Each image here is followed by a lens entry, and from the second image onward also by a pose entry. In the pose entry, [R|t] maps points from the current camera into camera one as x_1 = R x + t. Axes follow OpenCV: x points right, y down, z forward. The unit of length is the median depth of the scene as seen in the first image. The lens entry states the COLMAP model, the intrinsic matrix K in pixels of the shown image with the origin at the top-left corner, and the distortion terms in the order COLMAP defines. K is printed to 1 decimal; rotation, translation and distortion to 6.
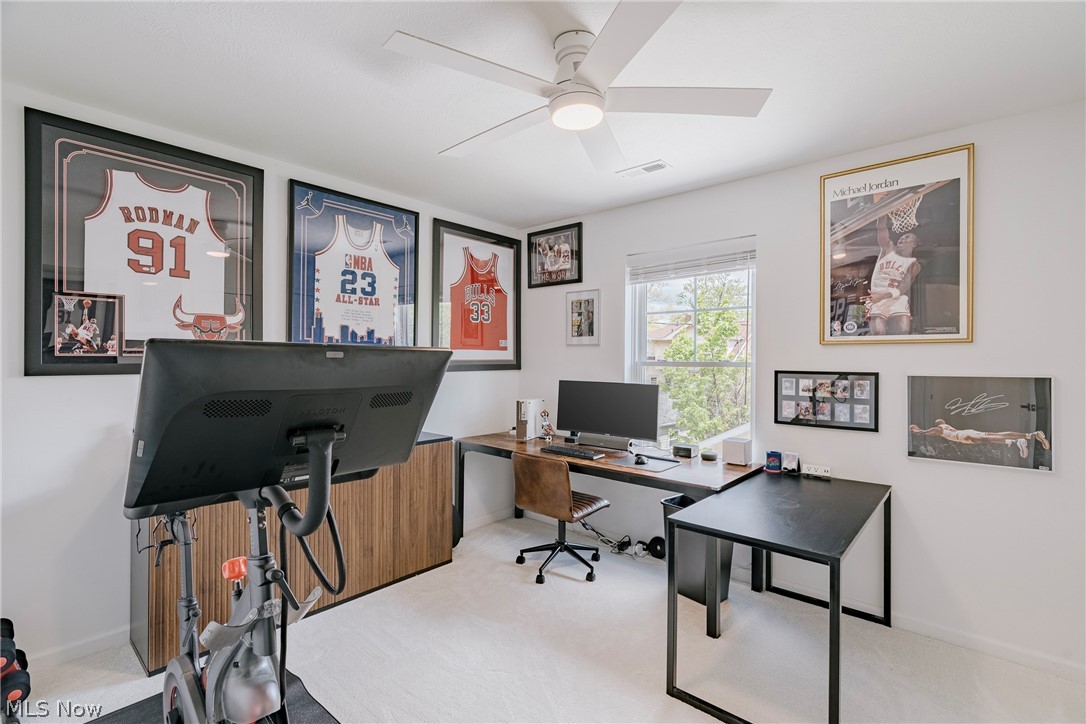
lens RADIAL K [[495.7, 0, 550.2], [0, 495.7, 359.2], [0, 0, 1]] dist [0.001151, -0.000862]
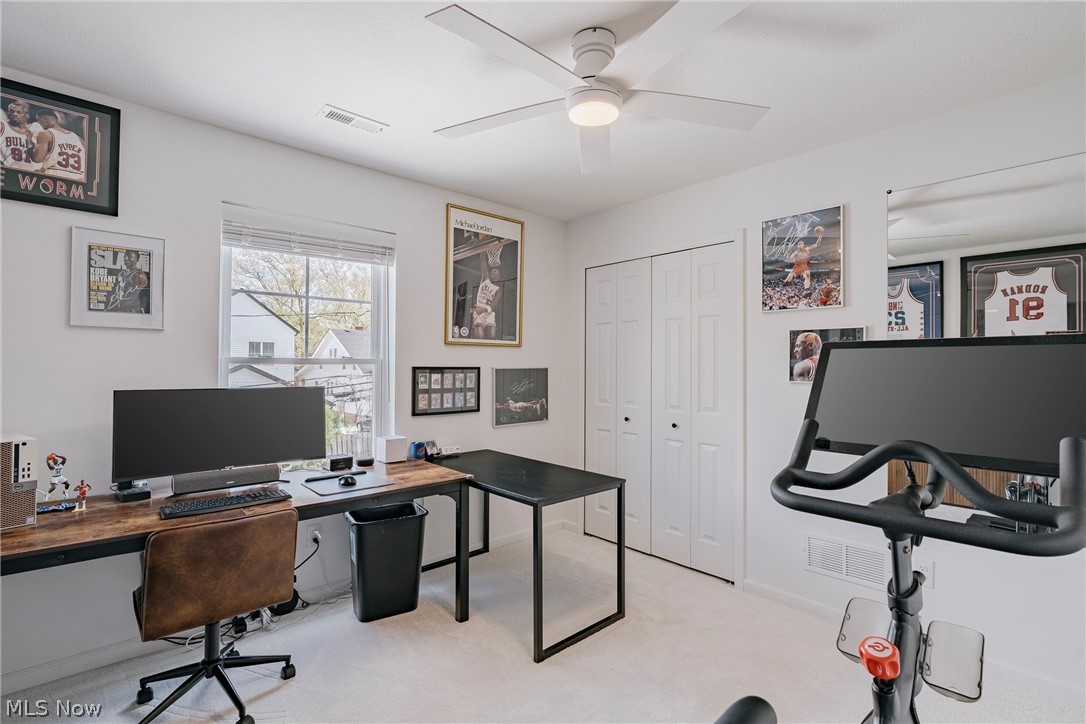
lens RADIAL K [[495.7, 0, 548.8], [0, 495.7, 363.4], [0, 0, 1]] dist [0.001151, -0.000862]
pose [[0.119184, -0.002444, 0.992869, -0.630613], [-0.004290, 0.999986, 0.002976, 0.012191], [-0.992863, -0.004614, 0.119172, 0.639947]]
